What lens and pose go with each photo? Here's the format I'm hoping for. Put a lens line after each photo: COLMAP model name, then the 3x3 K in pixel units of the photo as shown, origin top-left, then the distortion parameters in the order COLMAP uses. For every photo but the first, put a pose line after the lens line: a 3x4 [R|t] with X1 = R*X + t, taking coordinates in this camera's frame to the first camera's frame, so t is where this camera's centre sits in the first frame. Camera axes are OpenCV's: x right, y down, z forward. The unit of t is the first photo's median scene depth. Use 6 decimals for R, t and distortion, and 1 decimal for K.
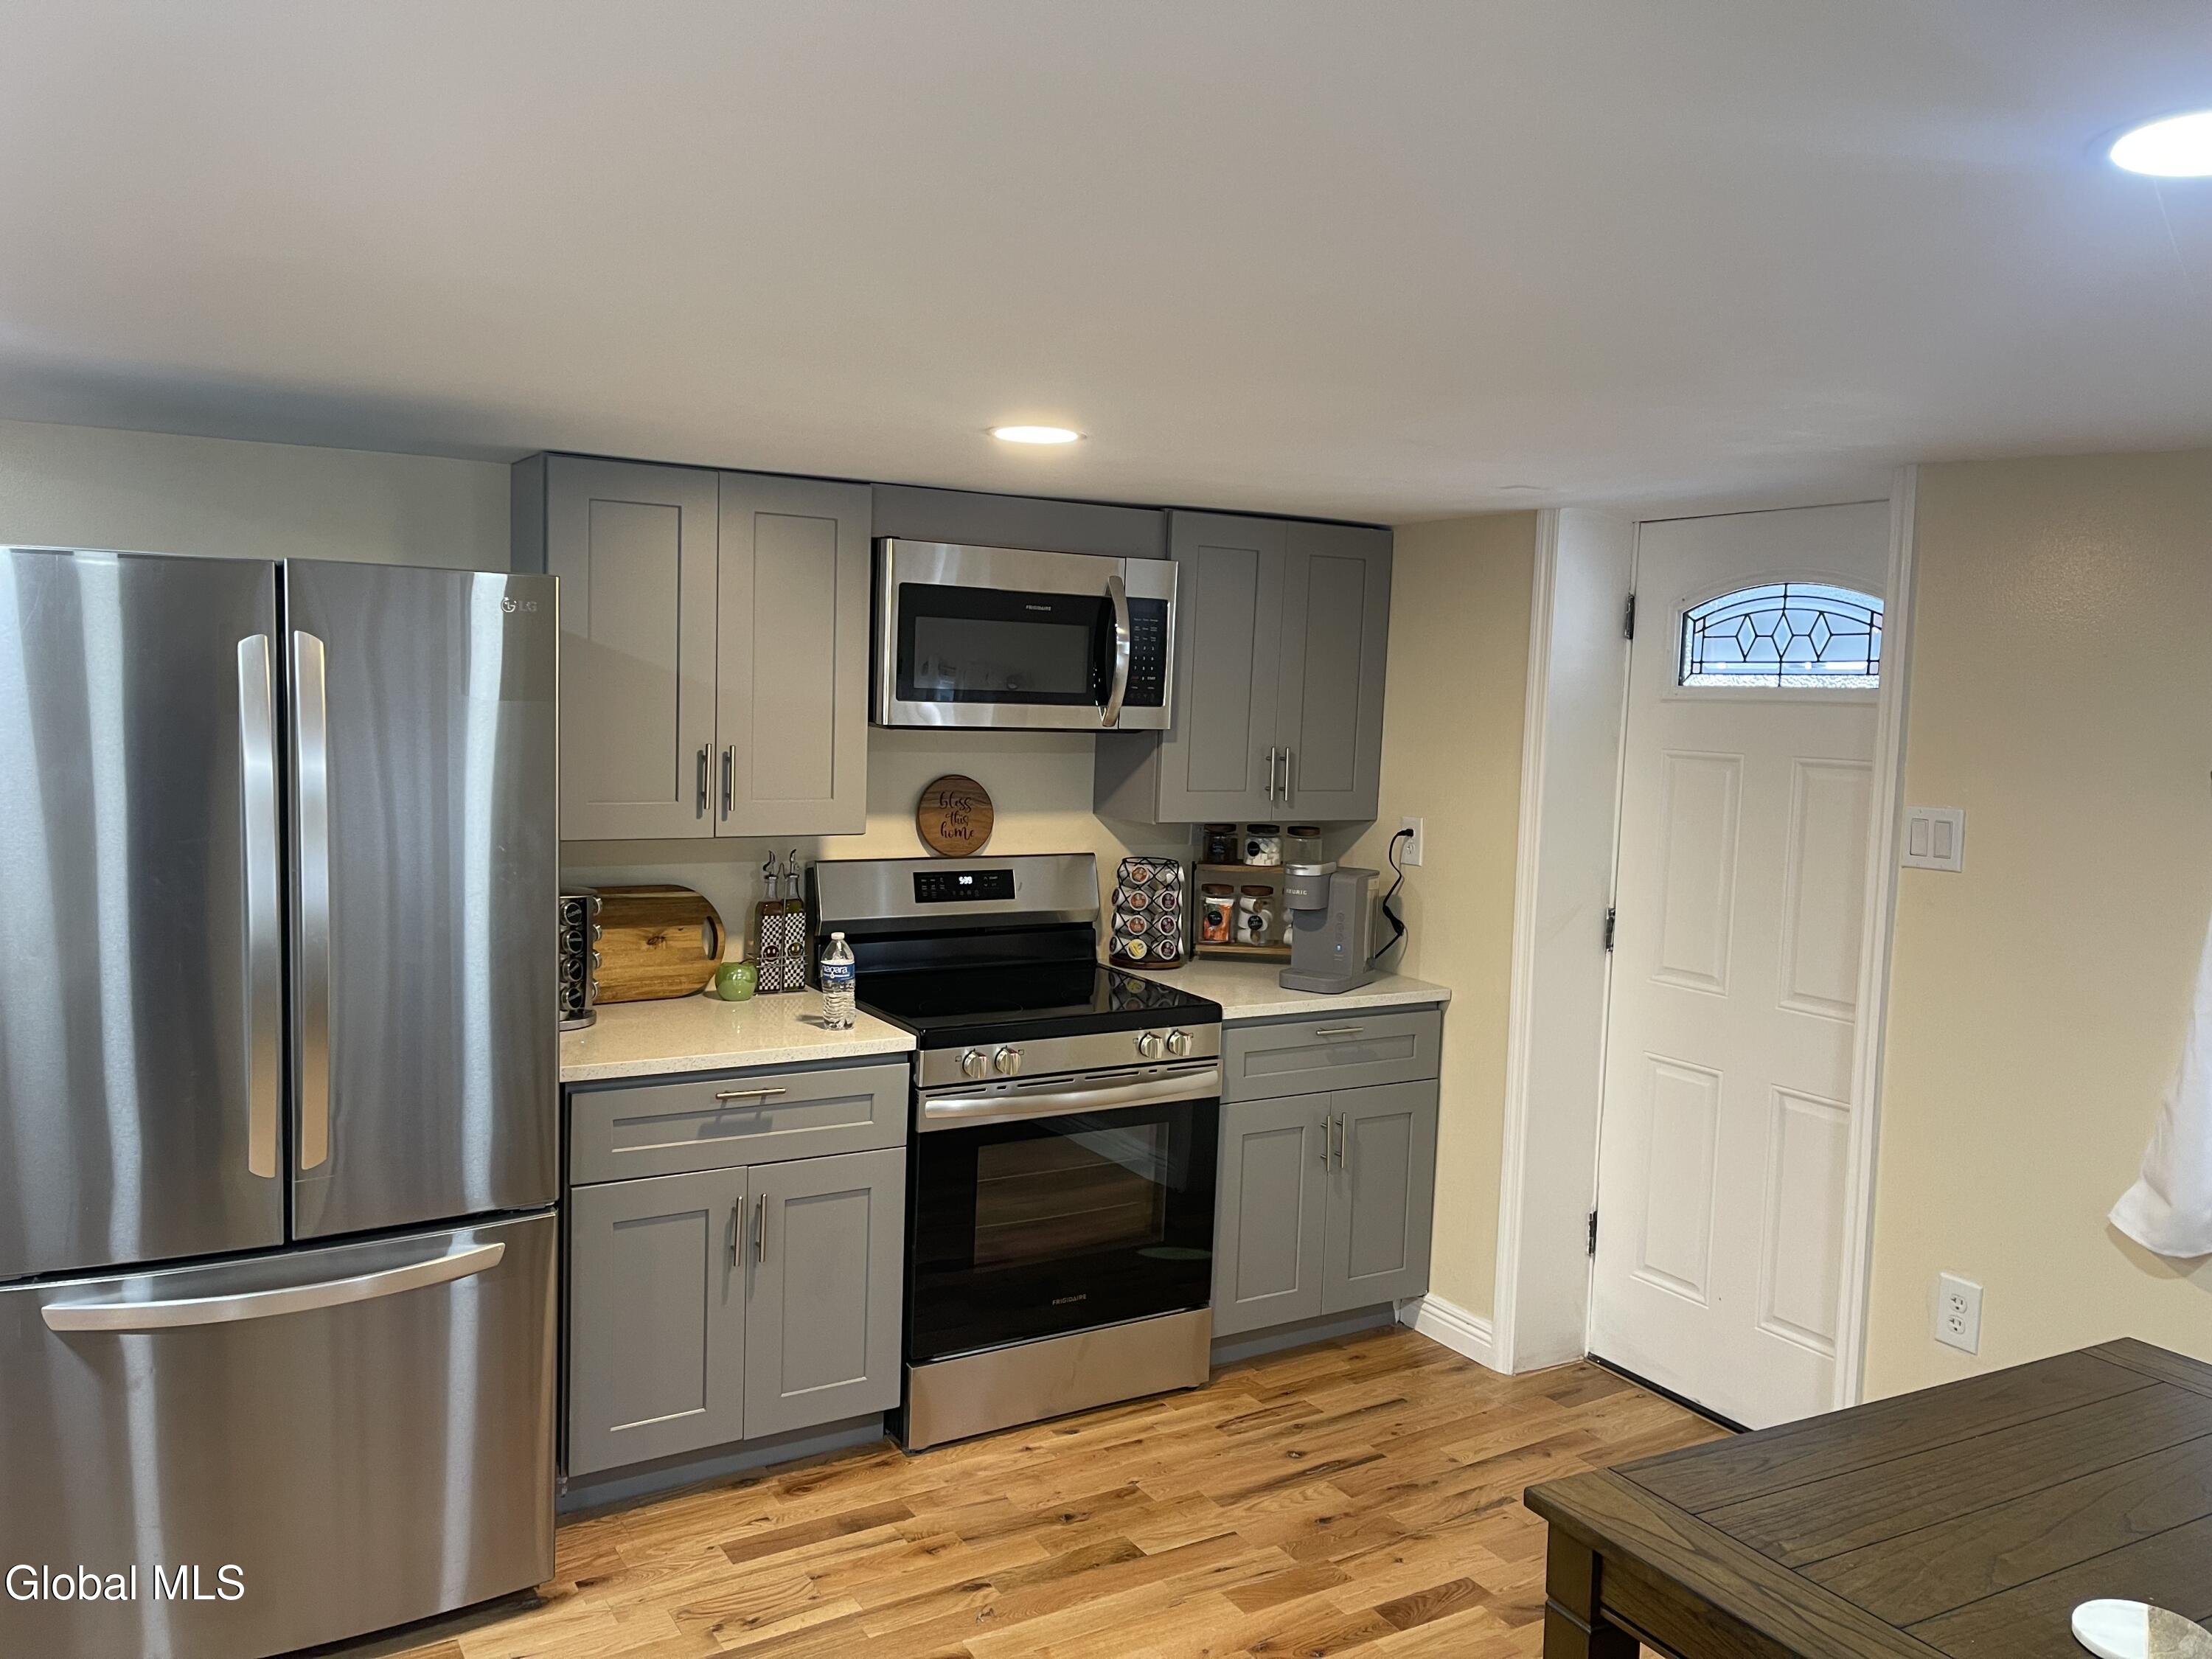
lens RADIAL K [[1667.7, 0, 1117.4], [0, 1667.7, 829.7], [0, 0, 1]] dist [0.041505, -0.050481]
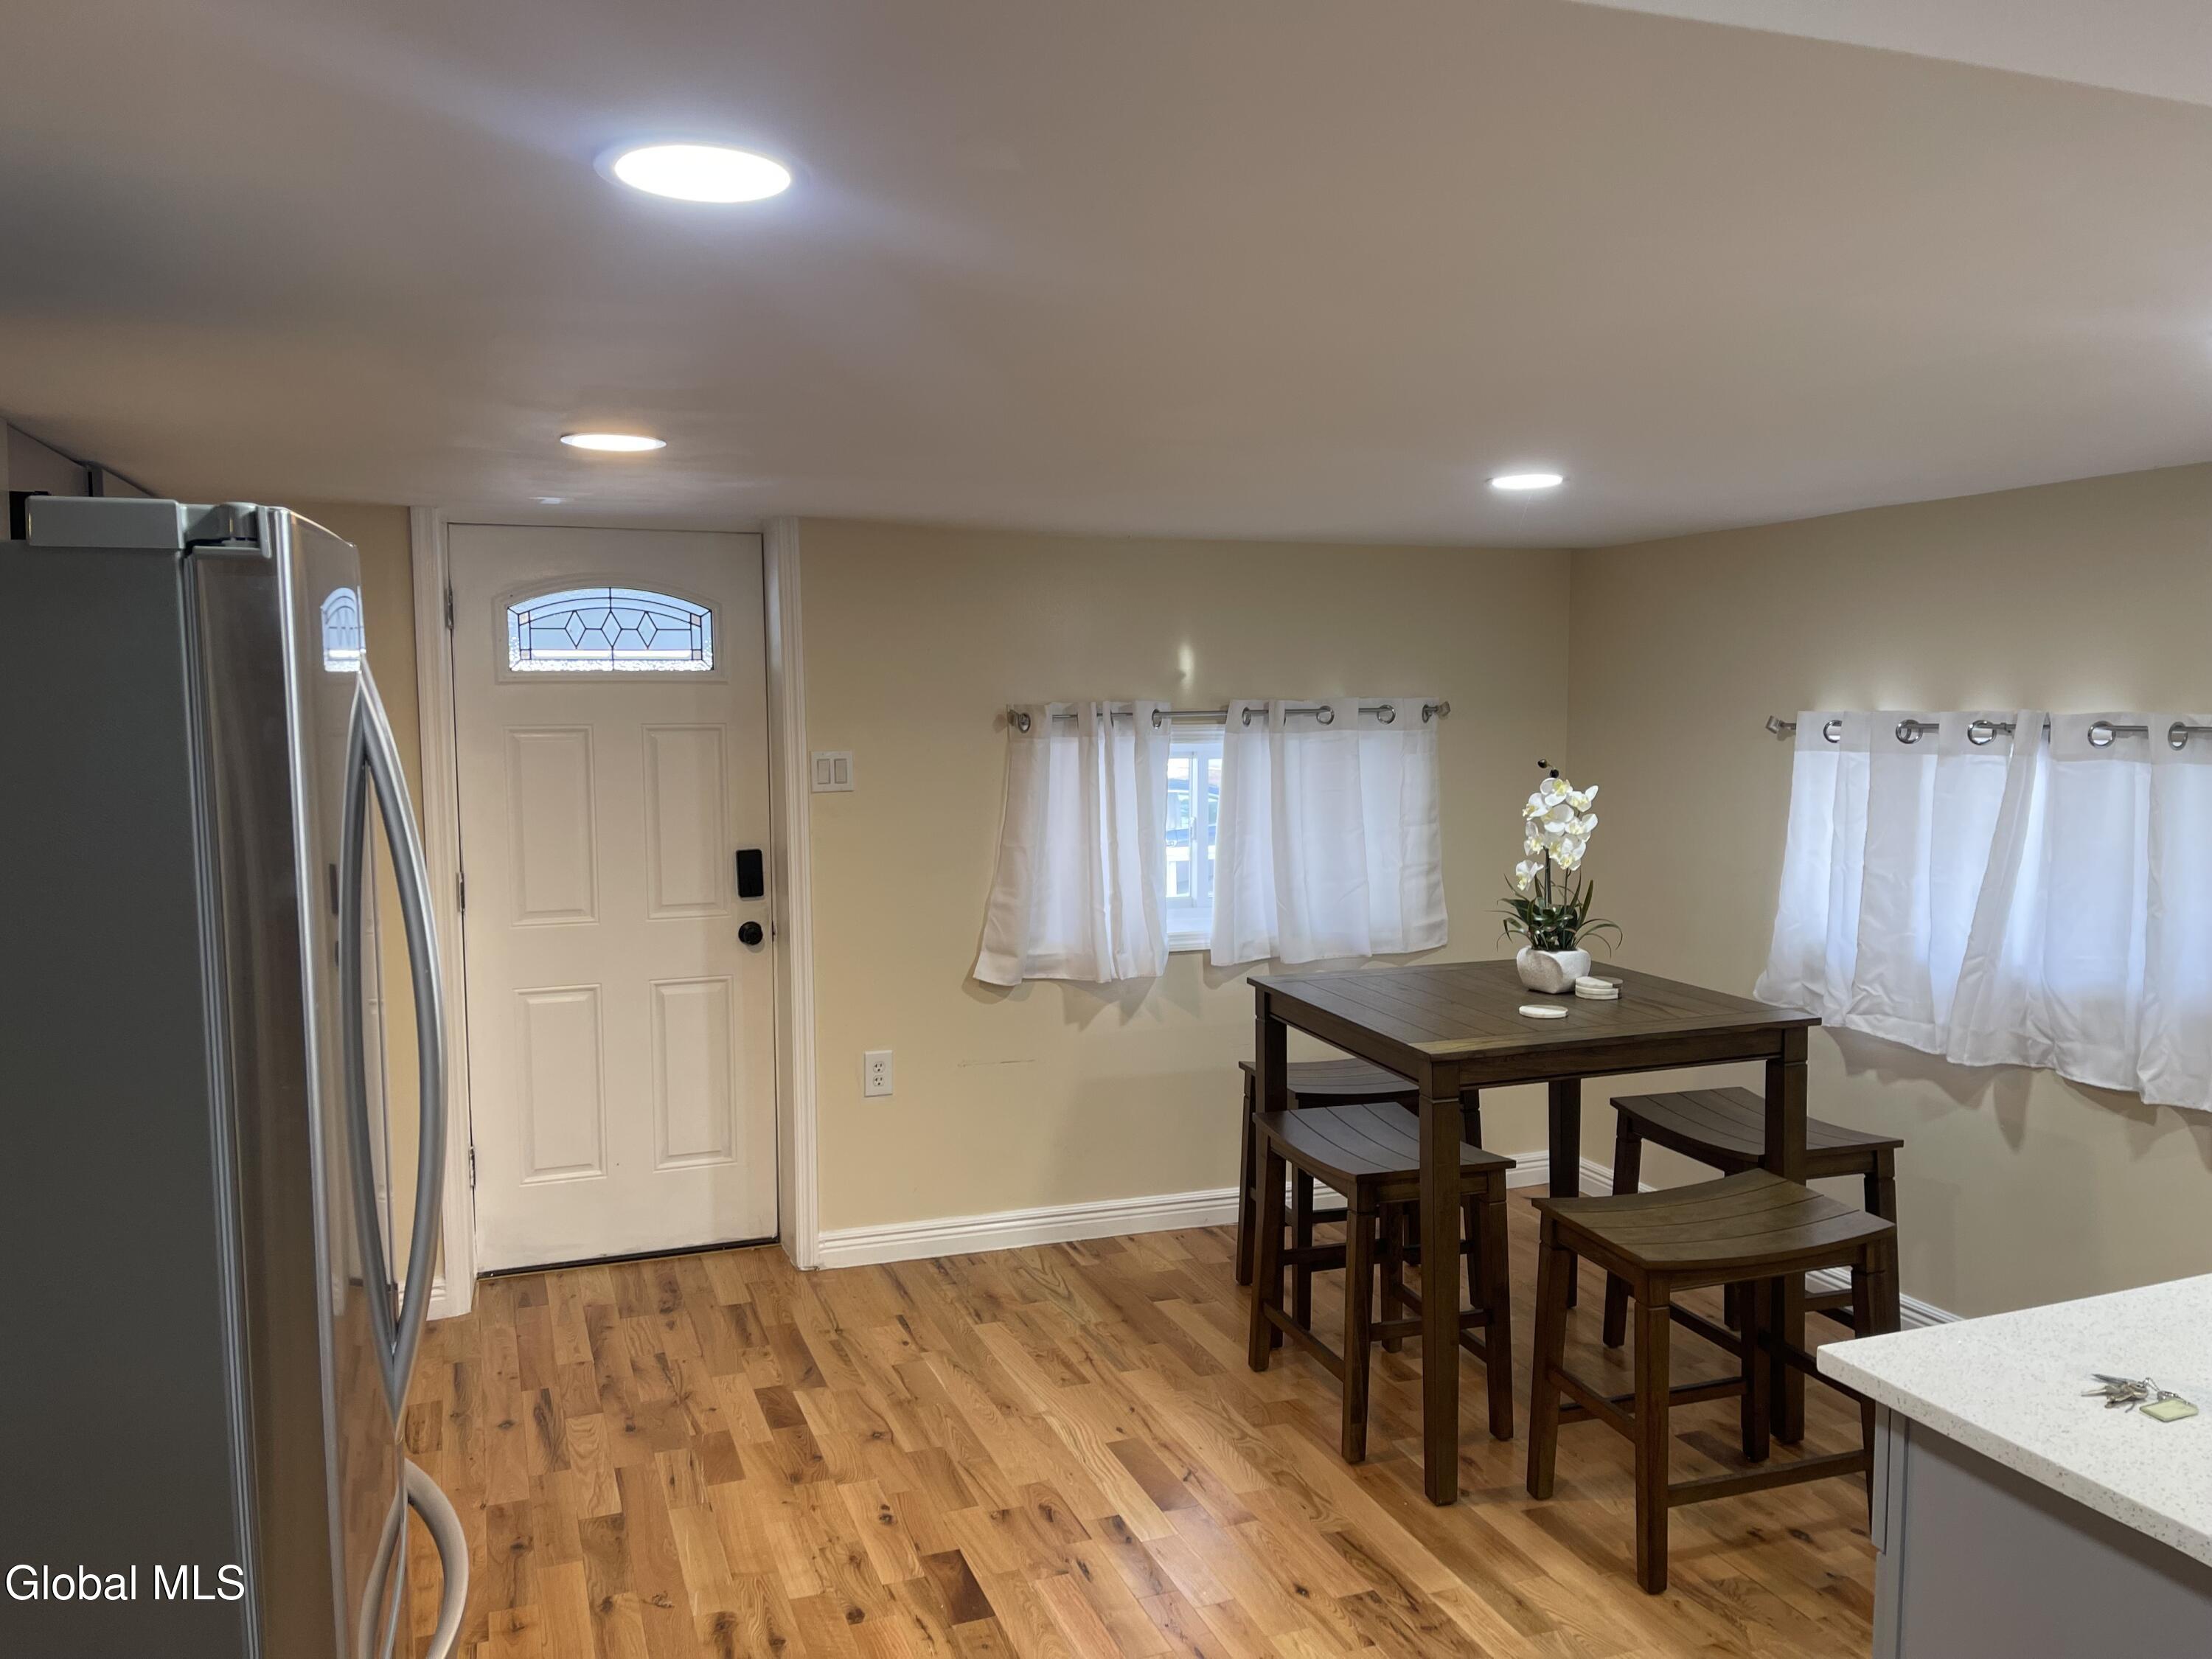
lens RADIAL K [[1667.7, 0, 1121.4], [0, 1667.7, 833.3], [0, 0, 1]] dist [0.041505, -0.050481]
pose [[0.161894, -0.120273, 0.979451, -0.811050], [0.089525, 0.990242, 0.106800, -0.065417], [-0.982739, 0.070395, 0.171081, 0.429110]]
